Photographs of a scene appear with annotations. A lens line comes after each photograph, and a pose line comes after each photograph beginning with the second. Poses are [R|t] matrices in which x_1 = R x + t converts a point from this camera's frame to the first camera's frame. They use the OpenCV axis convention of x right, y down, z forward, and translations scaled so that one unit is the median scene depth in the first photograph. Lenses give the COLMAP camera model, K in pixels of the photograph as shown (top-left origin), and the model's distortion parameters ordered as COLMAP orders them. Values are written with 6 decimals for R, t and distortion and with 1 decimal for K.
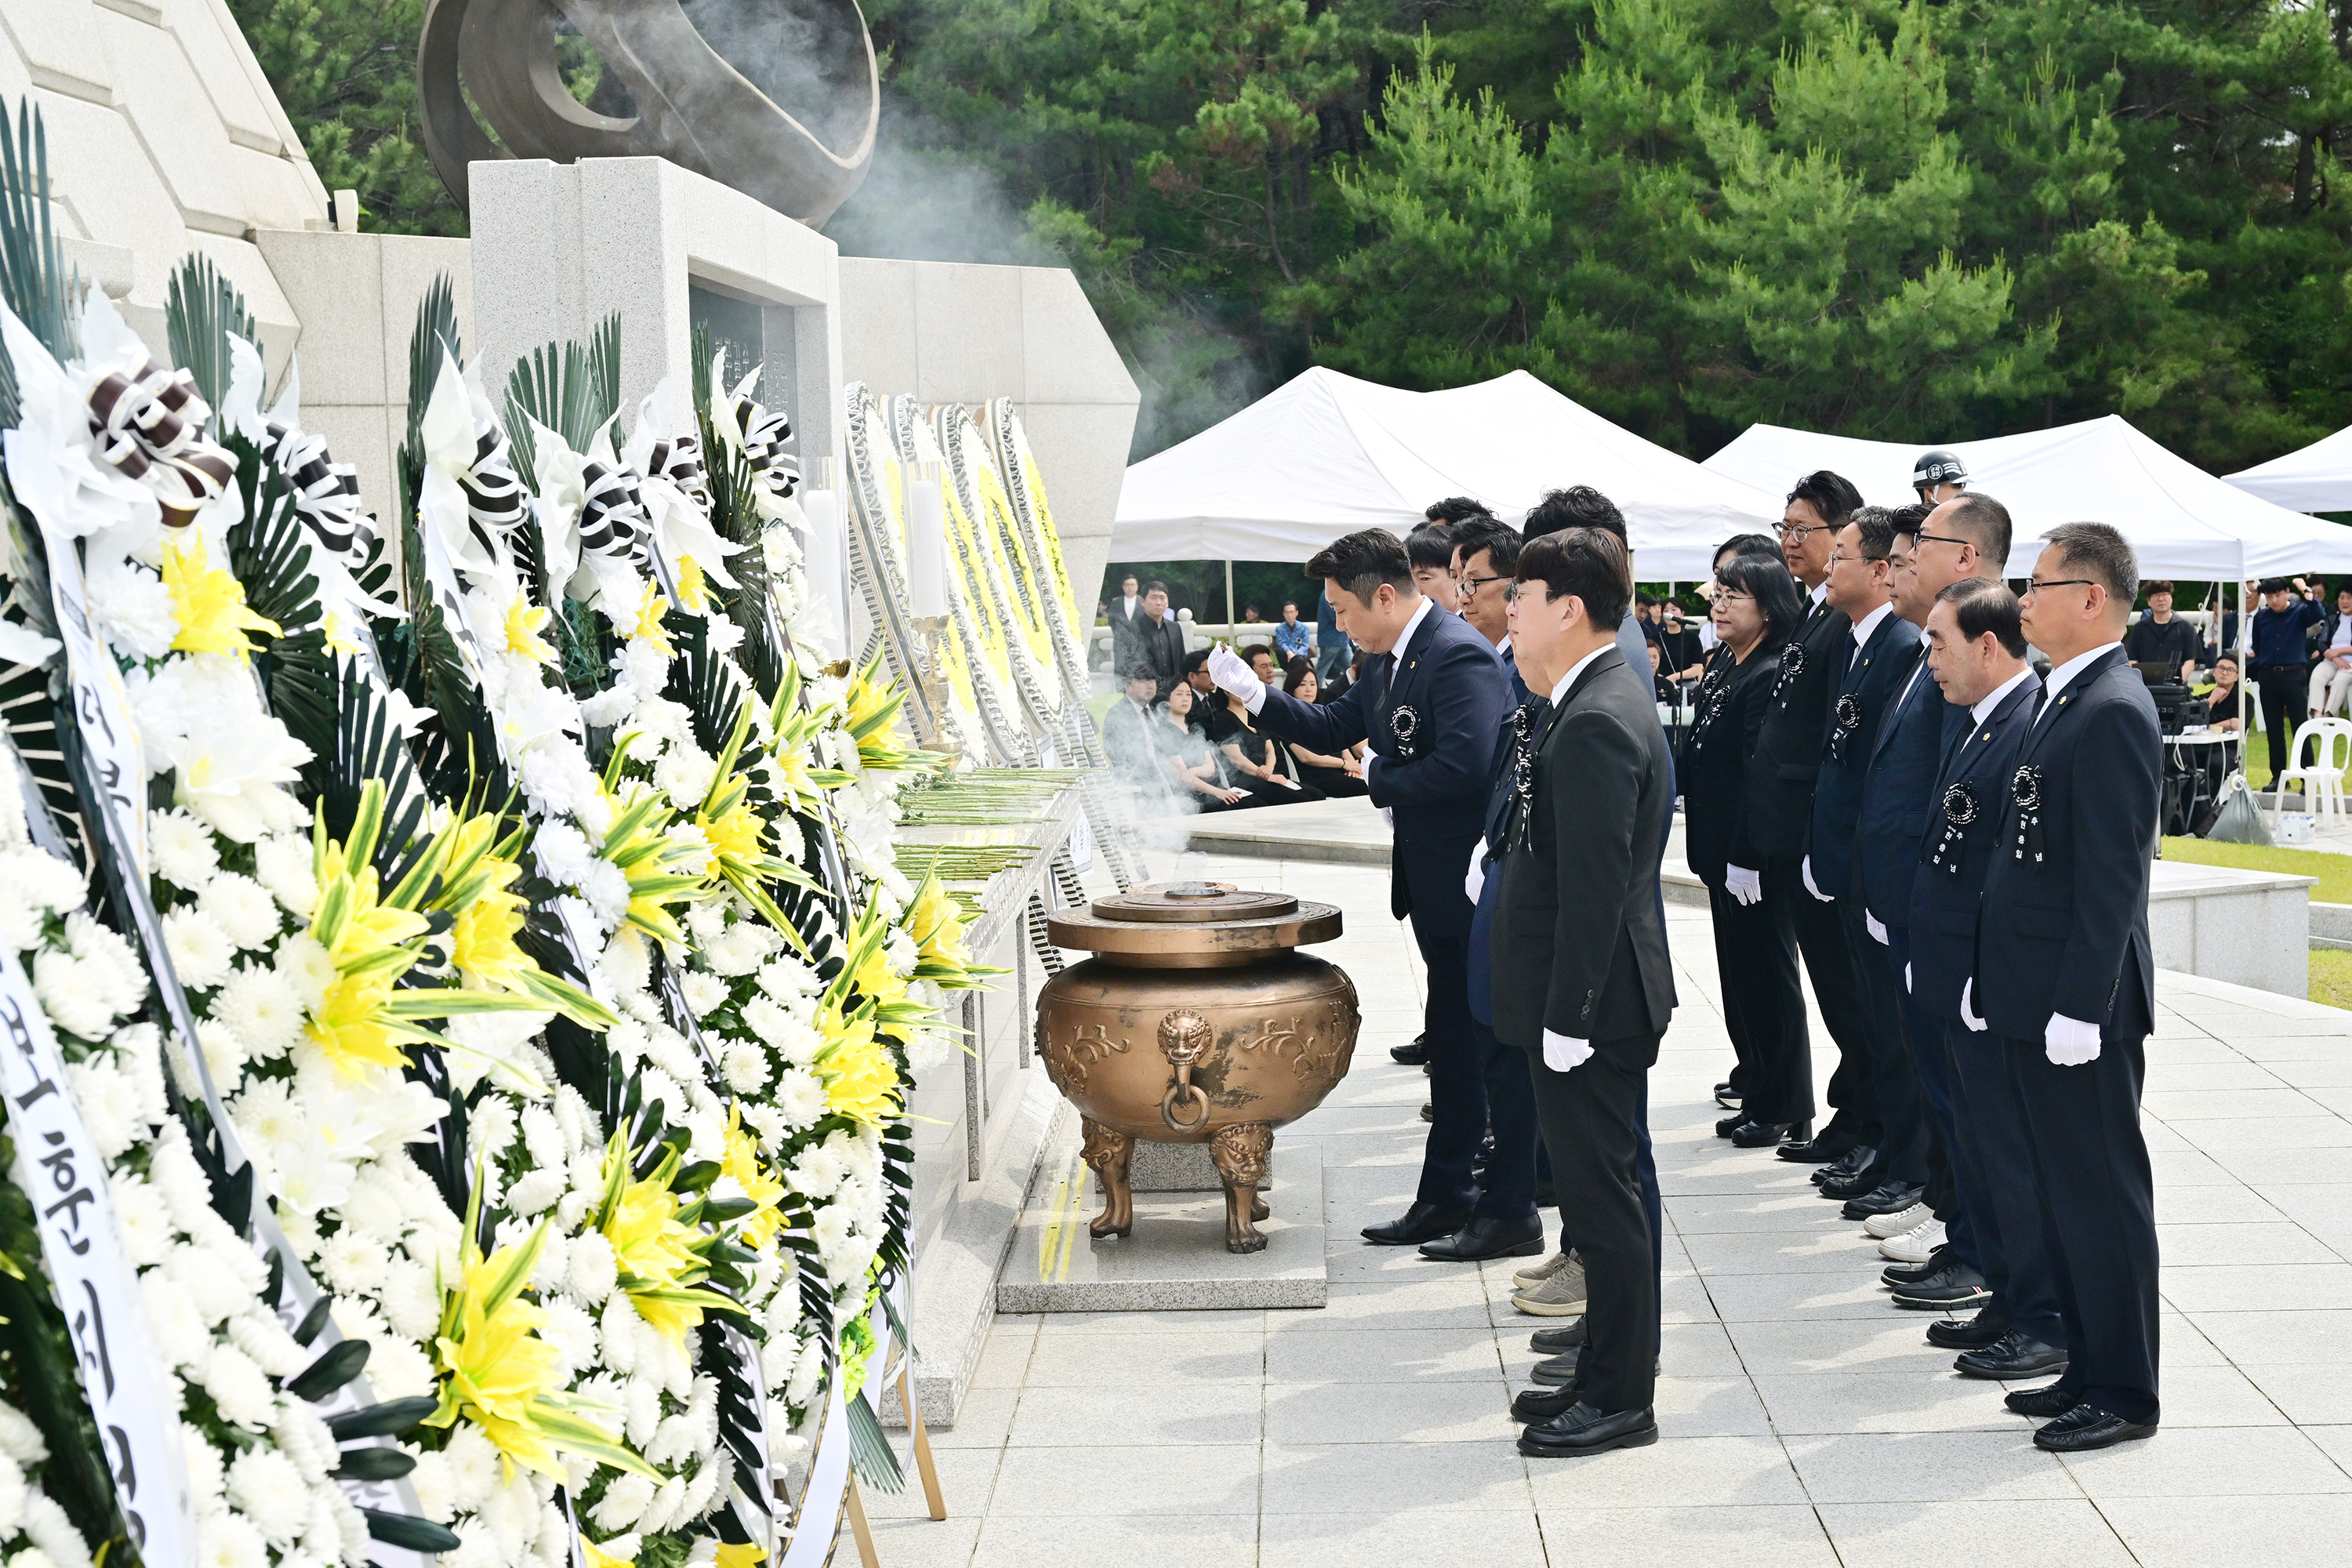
lens RADIAL K [[3867.0, 0, 1174.5], [0, 3867.0, 814.0], [0, 0, 1]] dist [0.019255, 0.017702]
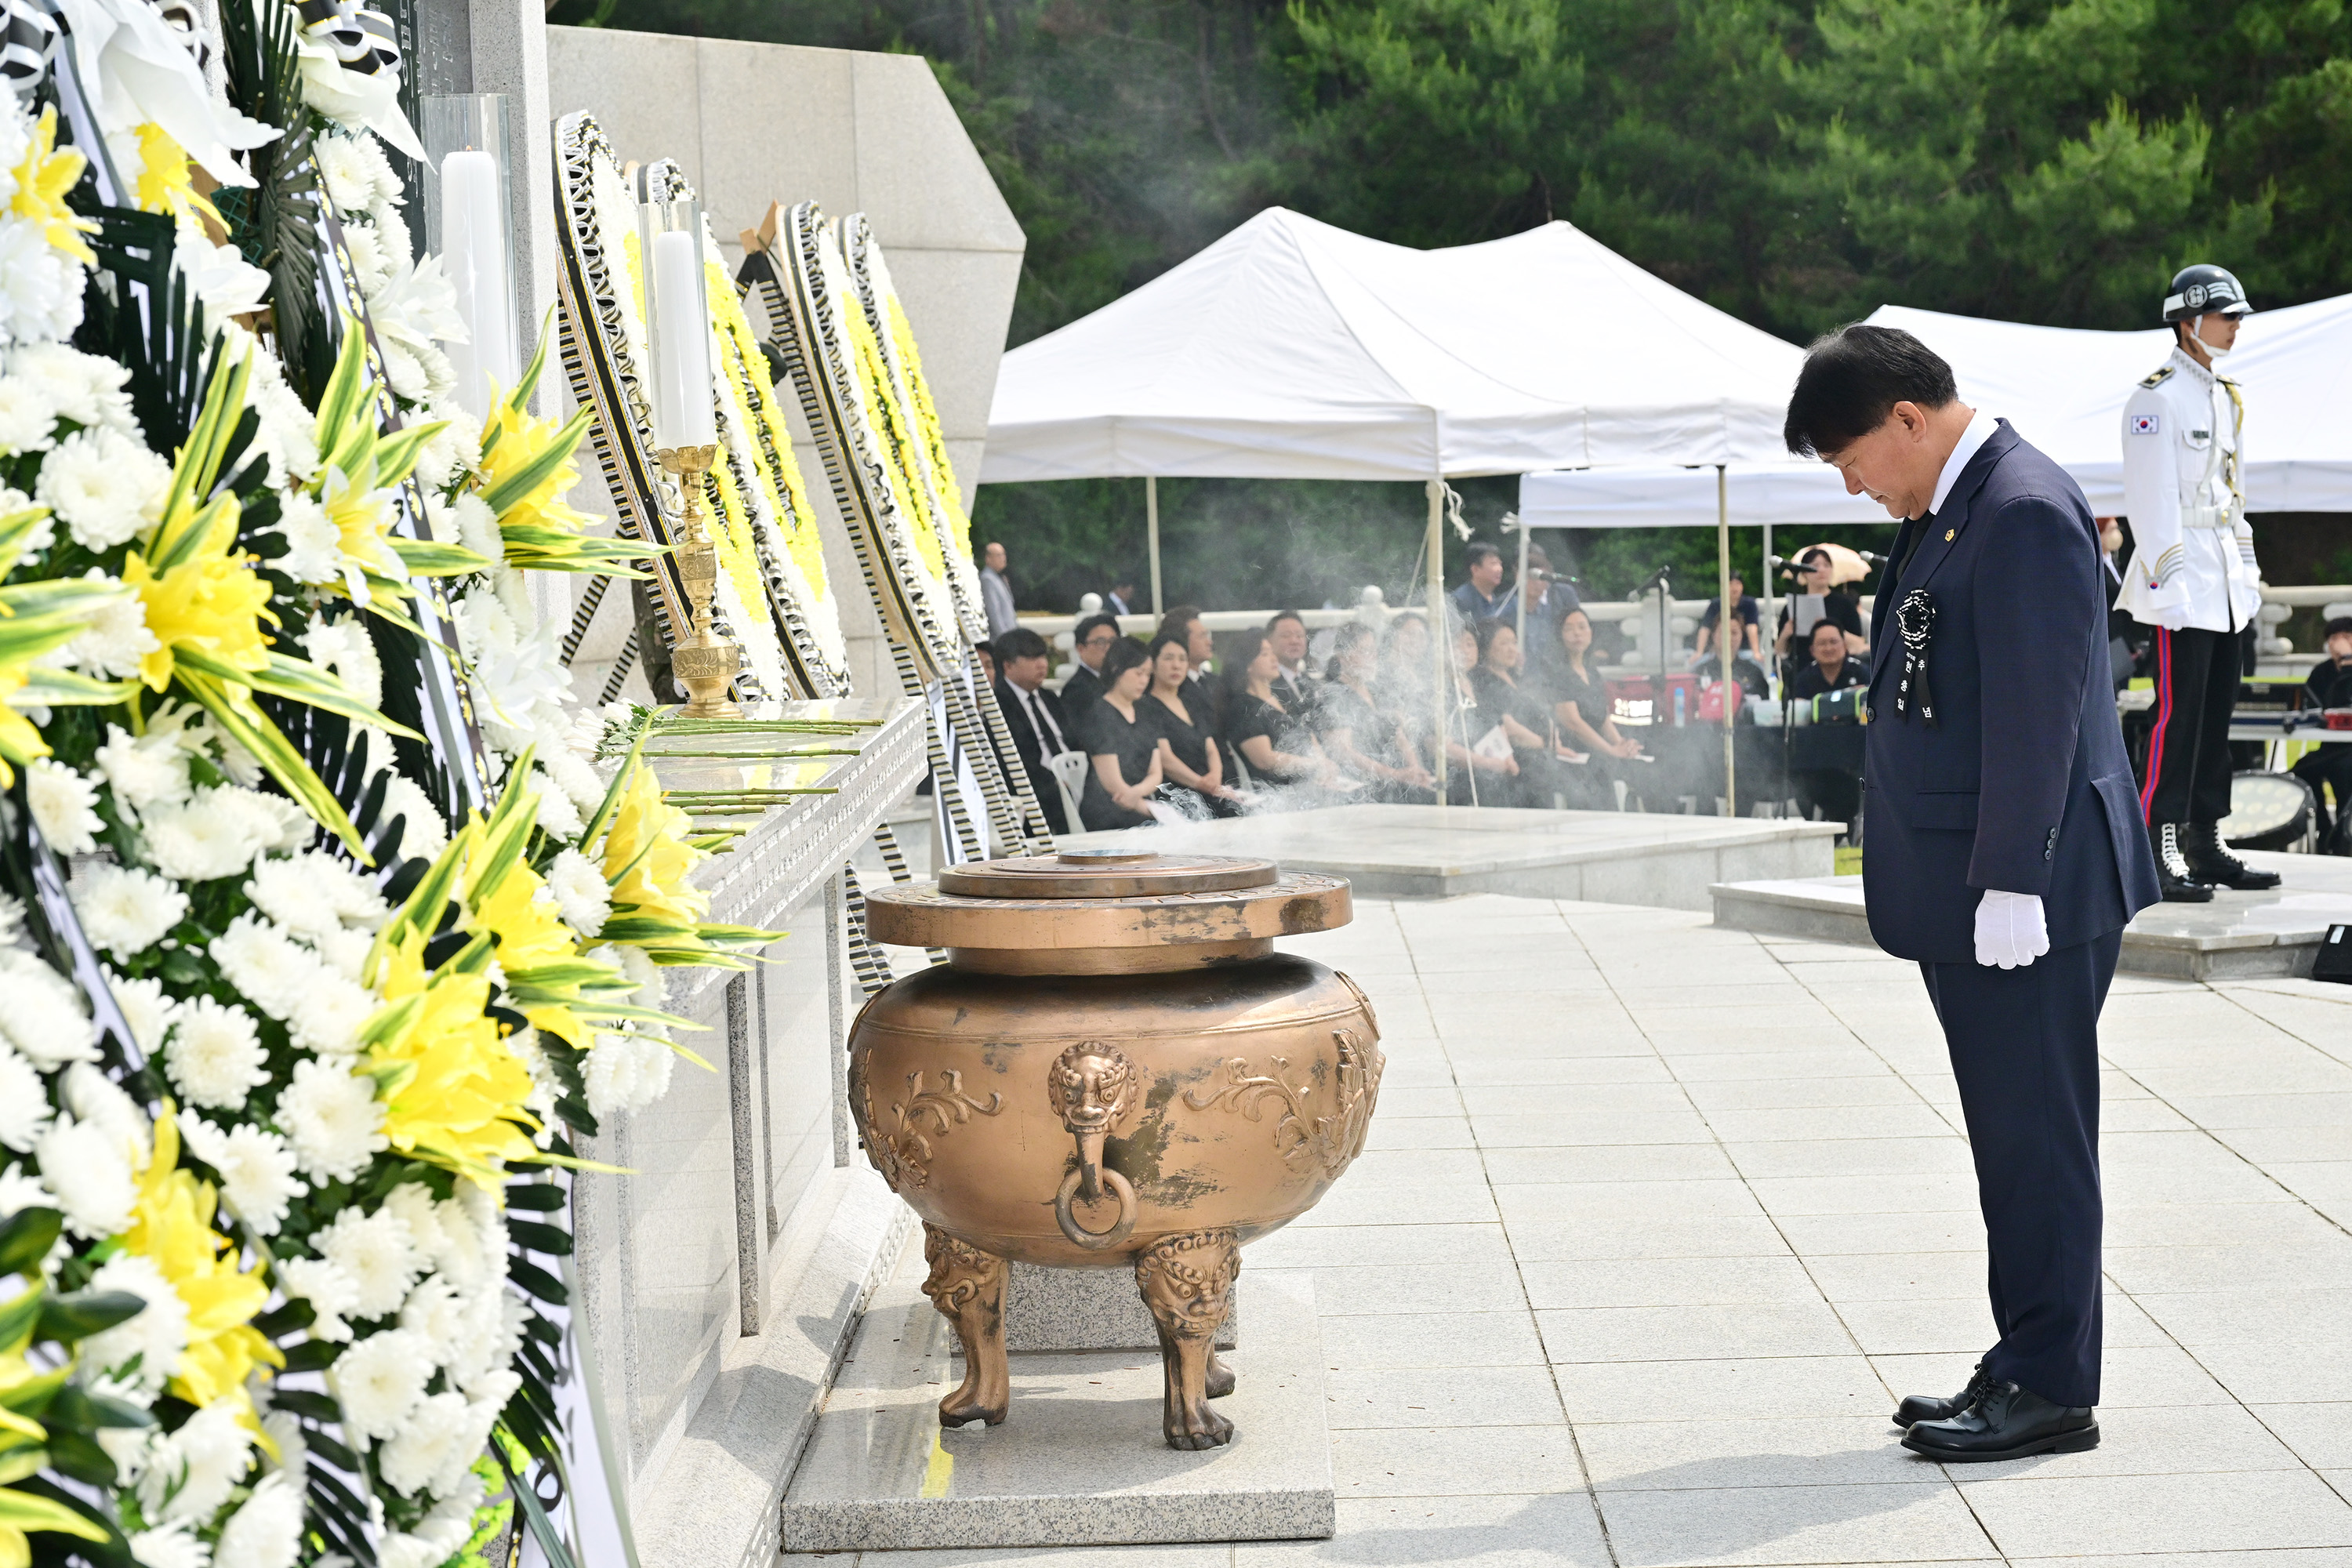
lens RADIAL K [[4733.5, 0, 1116.9], [0, 4733.5, 786.5], [0, 0, 1]] dist [0.005728, -0.037502]
pose [[0.999947, -0.006718, 0.007786, 0.000869], [0.006982, 0.999385, -0.034355, 0.036066], [-0.007551, 0.034407, 0.999379, 0.264108]]
